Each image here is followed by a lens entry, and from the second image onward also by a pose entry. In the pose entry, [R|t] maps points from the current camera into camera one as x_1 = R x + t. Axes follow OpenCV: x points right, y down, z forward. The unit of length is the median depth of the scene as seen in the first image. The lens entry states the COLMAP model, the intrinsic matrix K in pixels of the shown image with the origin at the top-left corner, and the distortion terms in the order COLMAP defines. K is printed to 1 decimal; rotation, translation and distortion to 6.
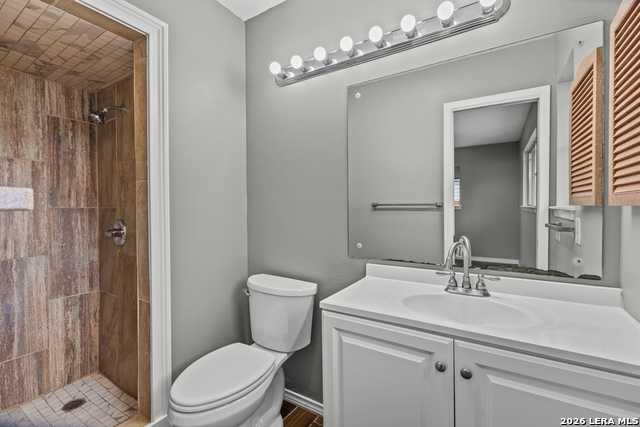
lens RADIAL K [[285.4, 0, 320.2], [0, 285.4, 213.3], [0, 0, 1]] dist [0.003171, -0.000172]
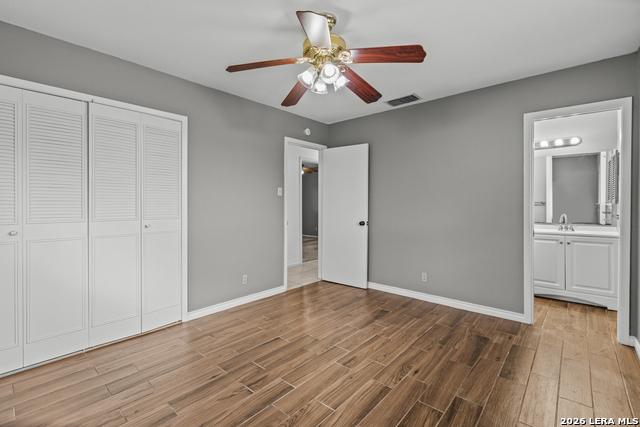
lens RADIAL K [[285.4, 0, 318.1], [0, 285.4, 208.2], [0, 0, 1]] dist [0.003171, -0.000172]
pose [[0.983388, 0.005015, -0.181444, -1.955726], [-0.005479, 0.999983, -0.002055, 0.050122], [0.181431, 0.003015, 0.983399, -3.170168]]
